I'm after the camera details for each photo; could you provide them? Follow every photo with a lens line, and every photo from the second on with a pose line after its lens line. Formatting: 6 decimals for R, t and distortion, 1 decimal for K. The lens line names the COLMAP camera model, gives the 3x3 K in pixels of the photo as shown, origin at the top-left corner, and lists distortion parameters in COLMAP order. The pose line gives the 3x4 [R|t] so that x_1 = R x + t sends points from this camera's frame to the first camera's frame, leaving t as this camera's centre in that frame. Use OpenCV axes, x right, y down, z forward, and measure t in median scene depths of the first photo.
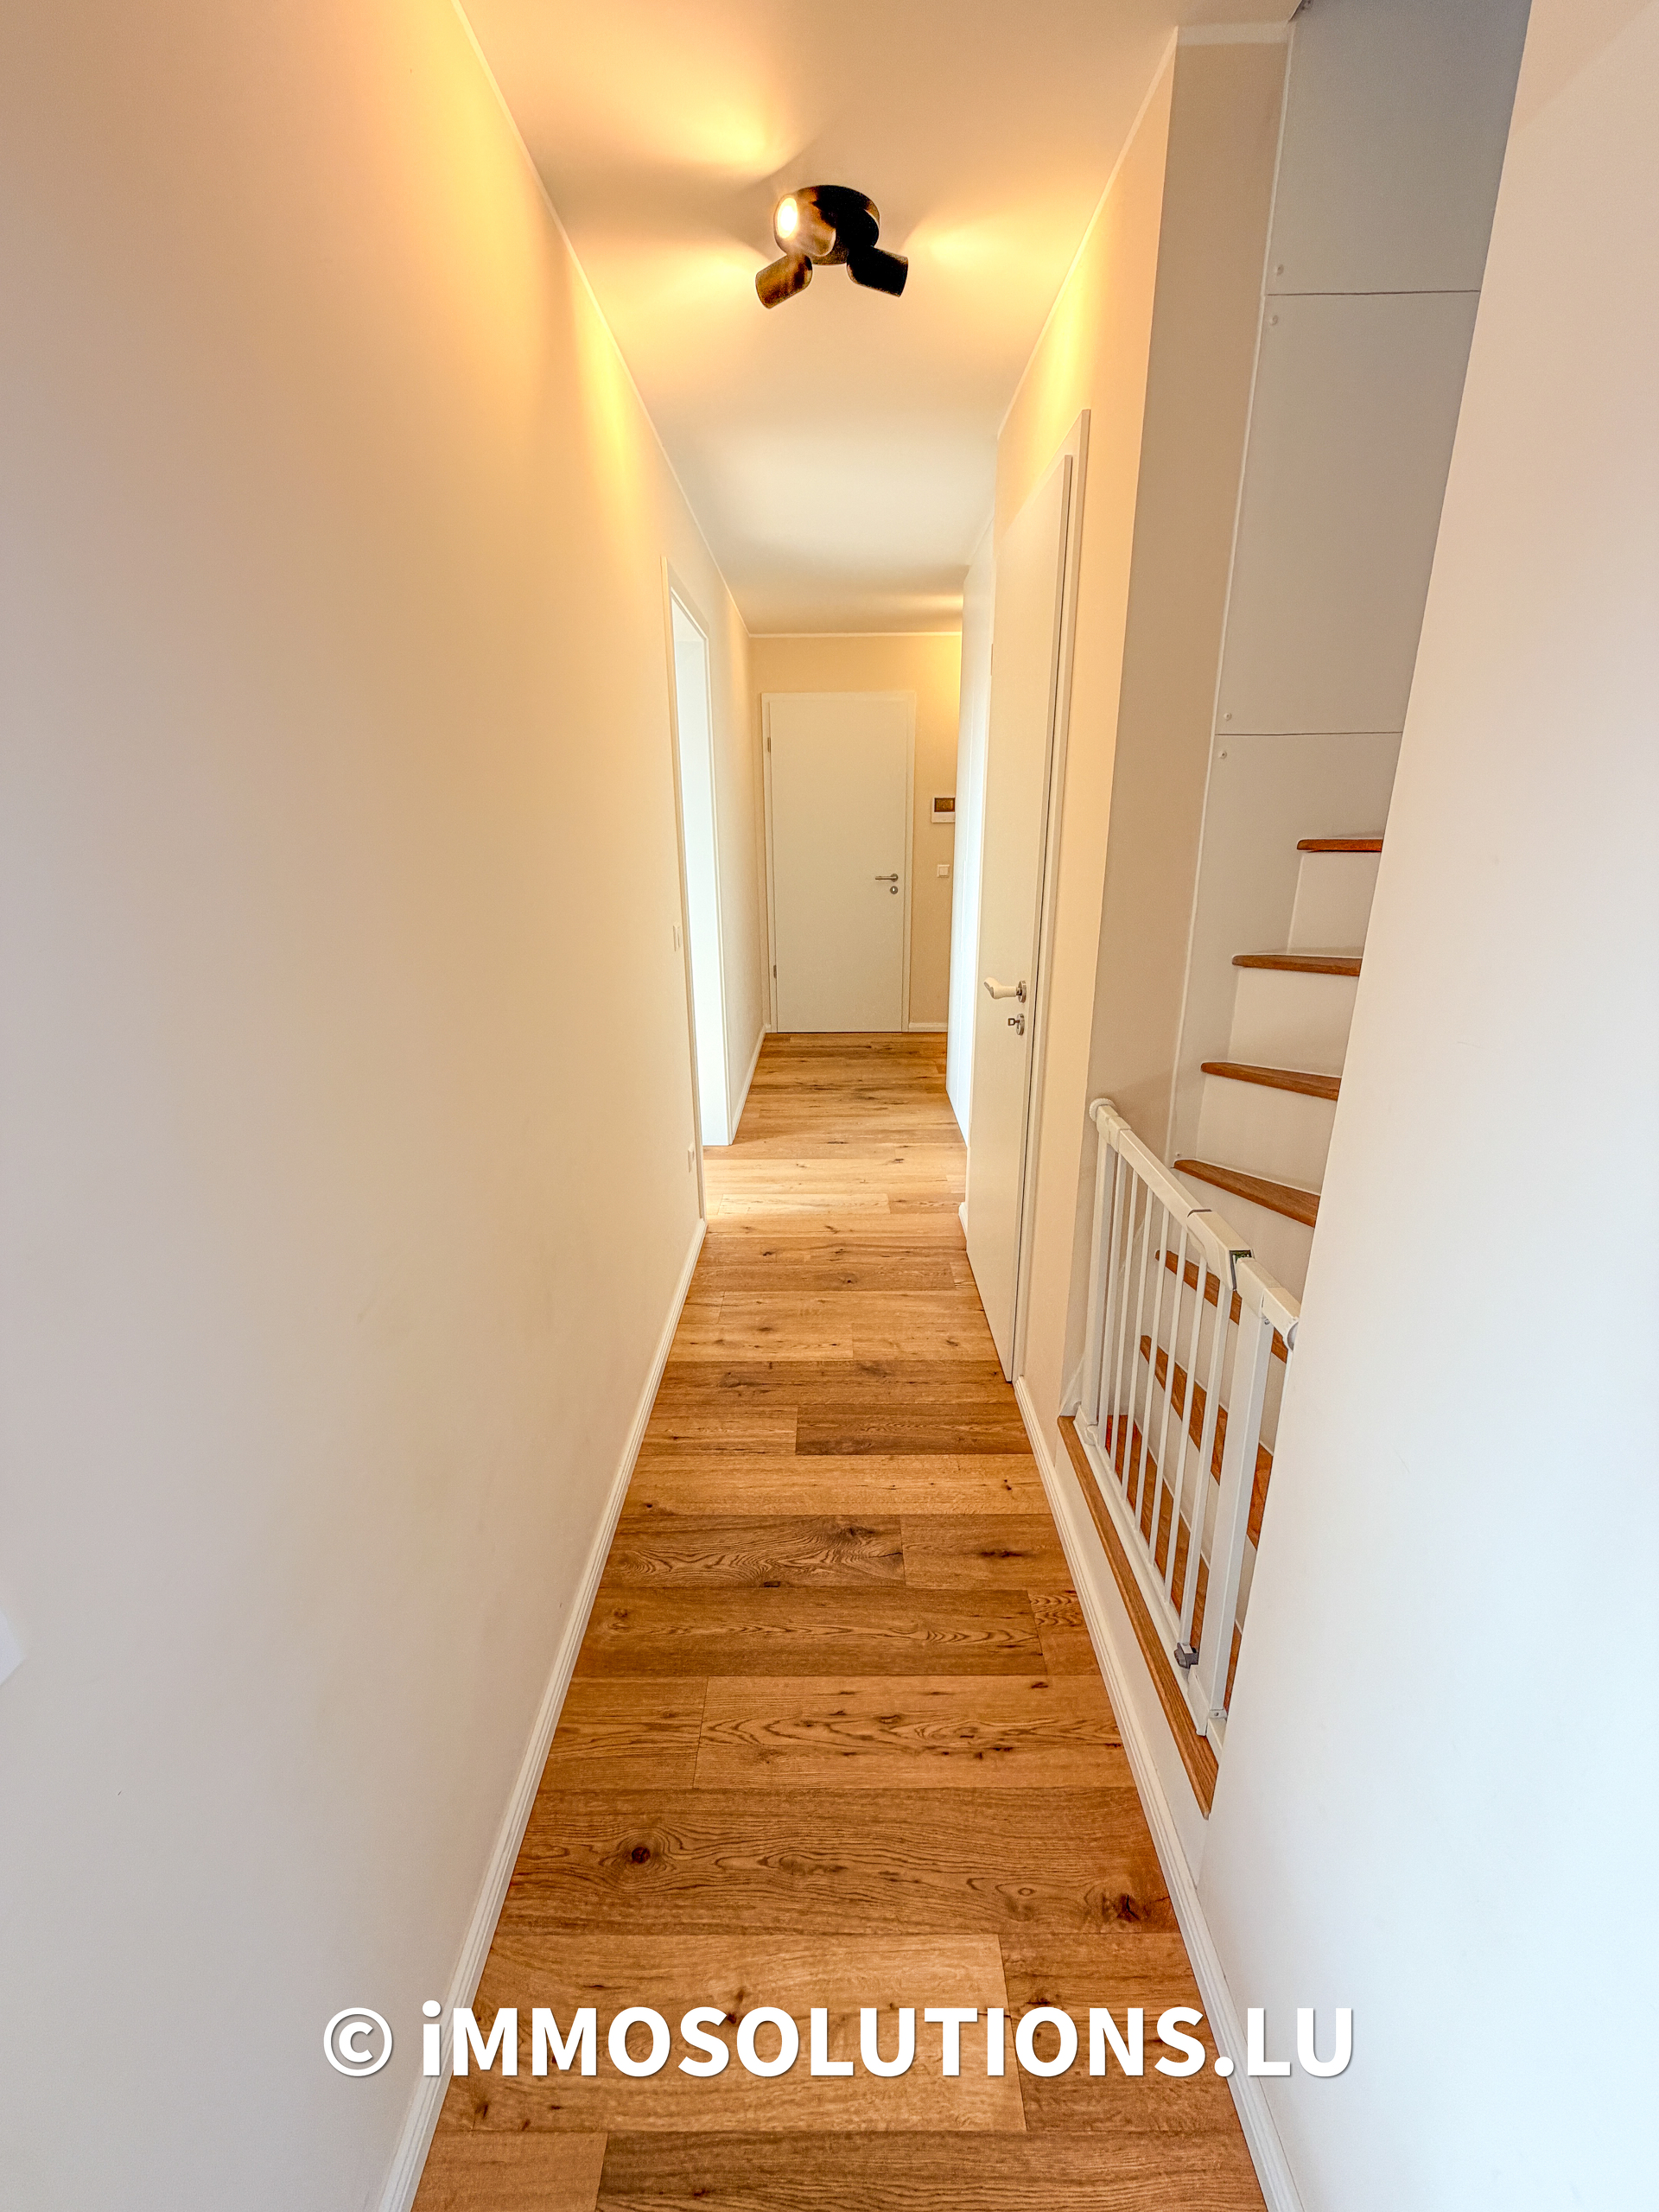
lens RADIAL K [[886.2, 0, 832.4], [0, 886.2, 1098.4], [0, 0, 1]] dist [-0.002386, -0.000374]
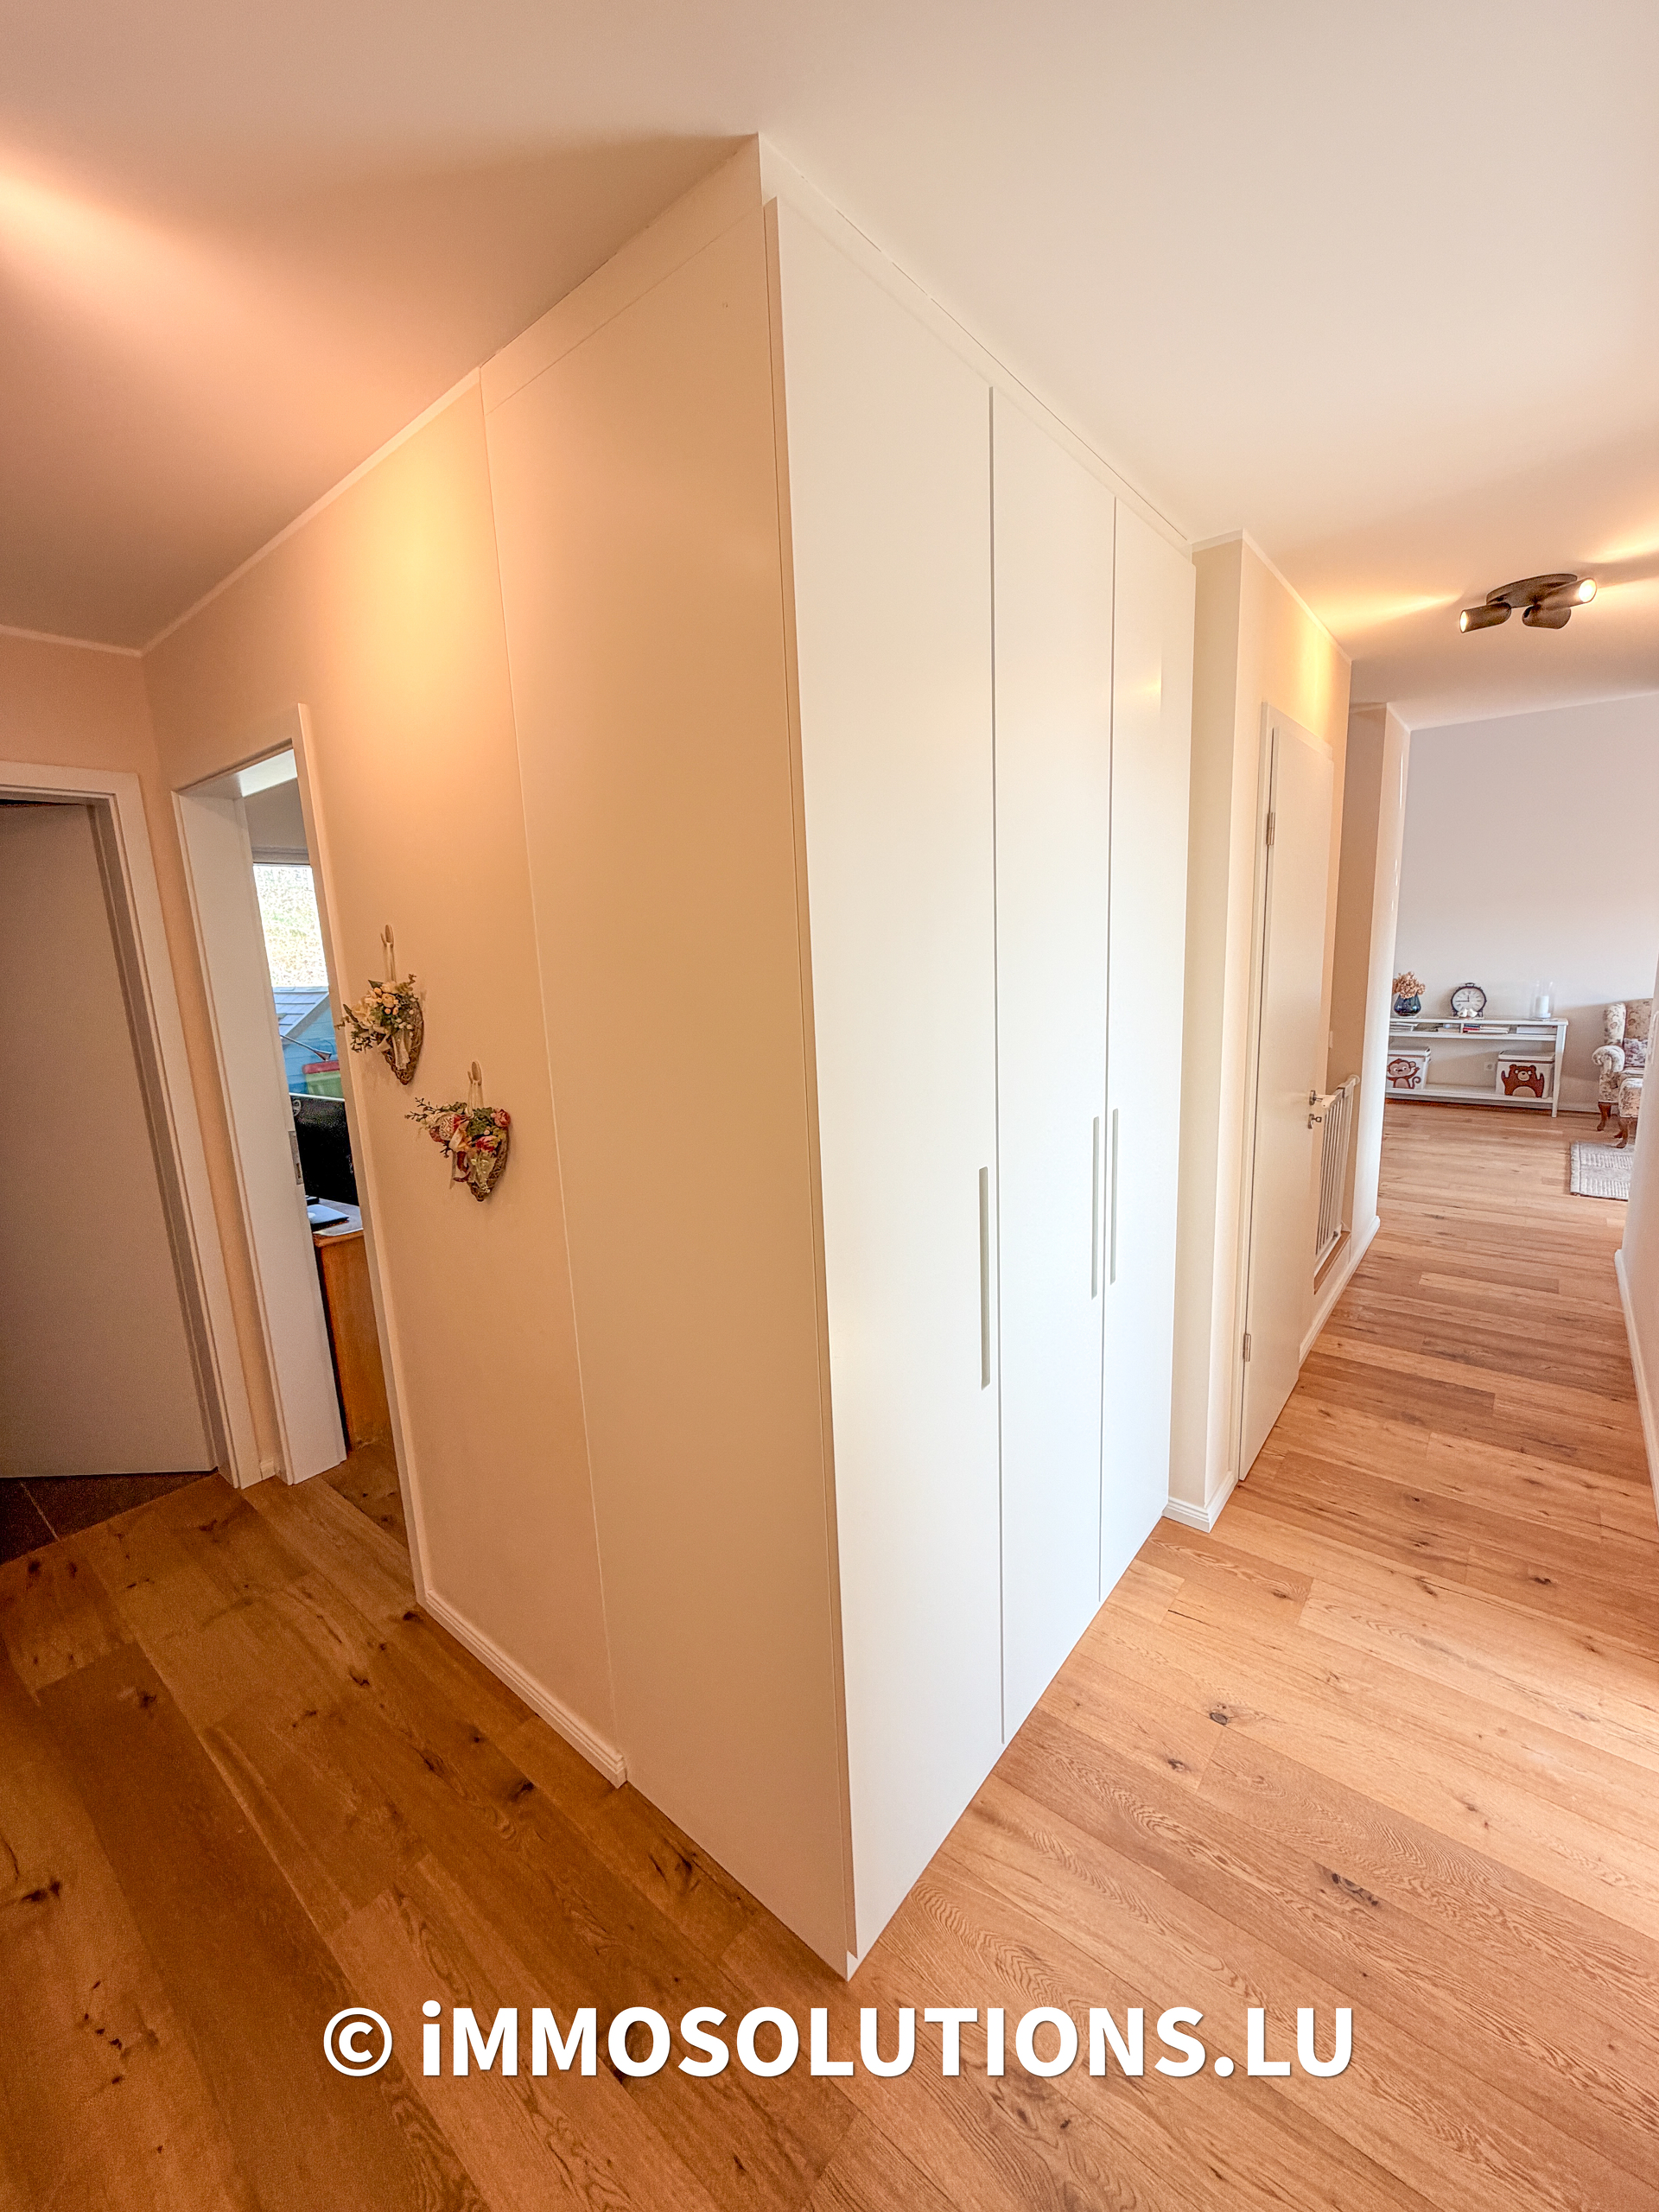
lens RADIAL K [[886.2, 0, 829.4], [0, 886.2, 1100.3], [0, 0, 1]] dist [-0.002386, -0.000374]
pose [[-0.780072, -0.071045, 0.621643, -0.047672], [0.237547, 0.885516, 0.399289, -0.680335], [-0.578843, 0.459144, -0.673890, 1.914608]]
